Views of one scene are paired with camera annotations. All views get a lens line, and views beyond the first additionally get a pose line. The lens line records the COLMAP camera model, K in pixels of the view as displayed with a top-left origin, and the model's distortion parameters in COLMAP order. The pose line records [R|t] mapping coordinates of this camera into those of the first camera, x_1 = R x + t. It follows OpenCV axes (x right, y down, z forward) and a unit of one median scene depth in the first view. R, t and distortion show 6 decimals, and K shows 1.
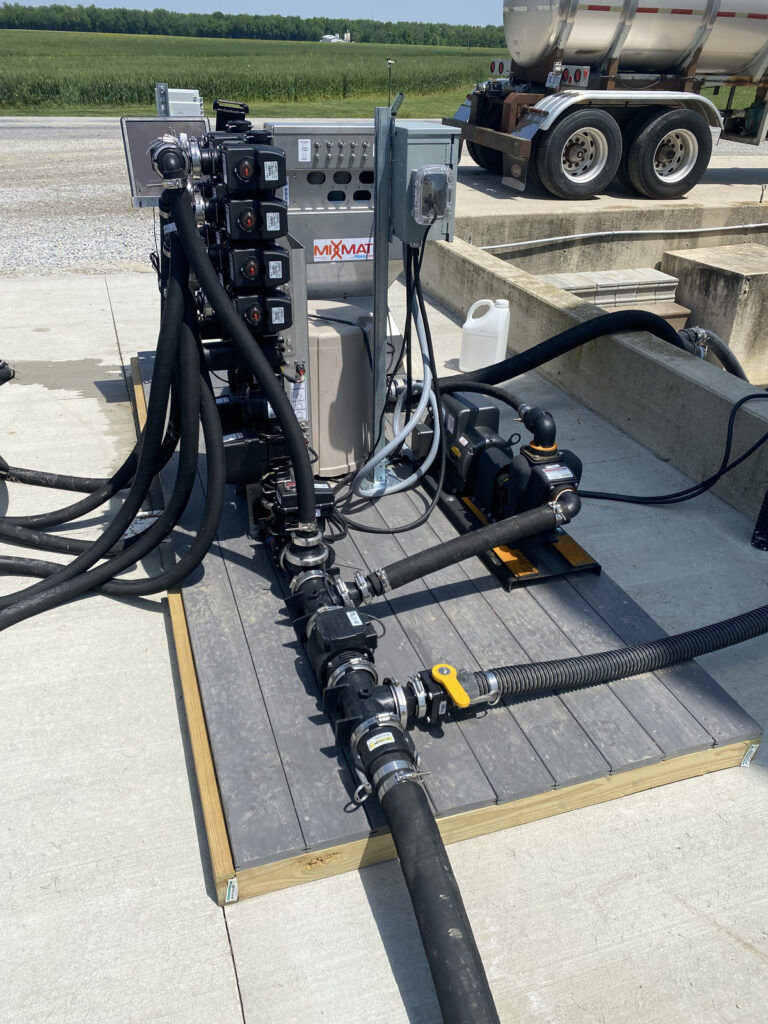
lens RADIAL K [[793.1, 0, 382.2], [0, 793.1, 519.5], [0, 0, 1]] dist [0.004405, -0.000412]
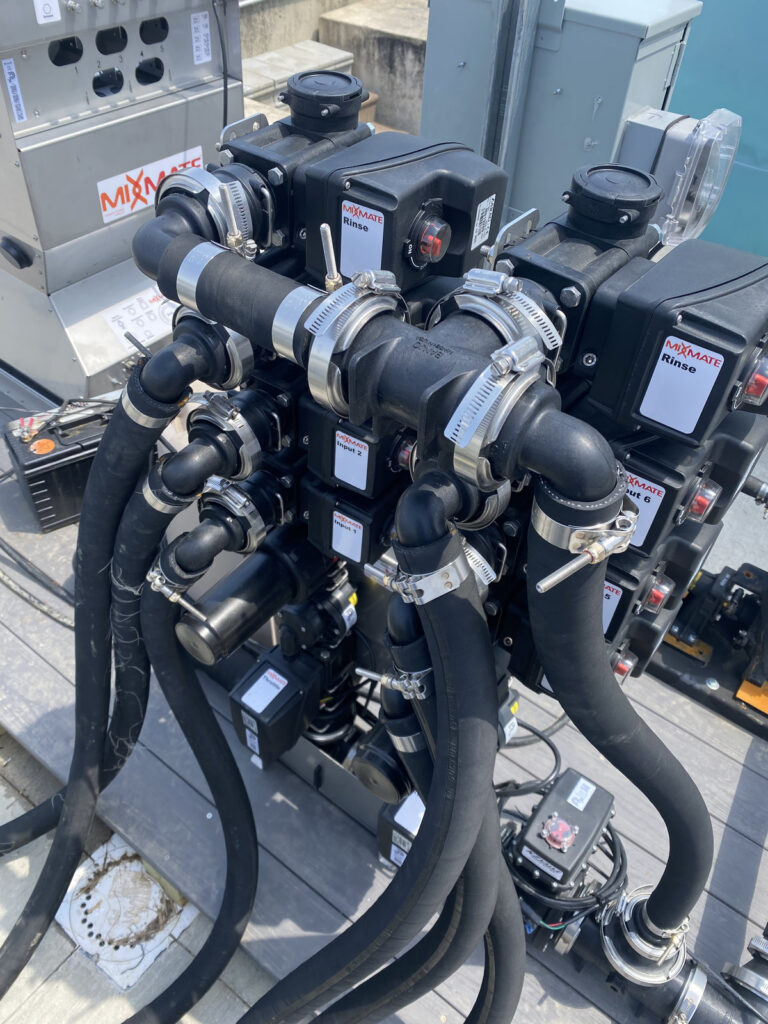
lens RADIAL K [[805.3, 0, 384.0], [0, 805.3, 512.0], [0, 0, 1]] dist [0.003809, 0.001245]
pose [[0.821279, -0.381951, 0.423809, -0.089613], [0.250584, 0.908843, 0.333485, -0.110616], [-0.512551, -0.167684, 0.842124, 0.169567]]
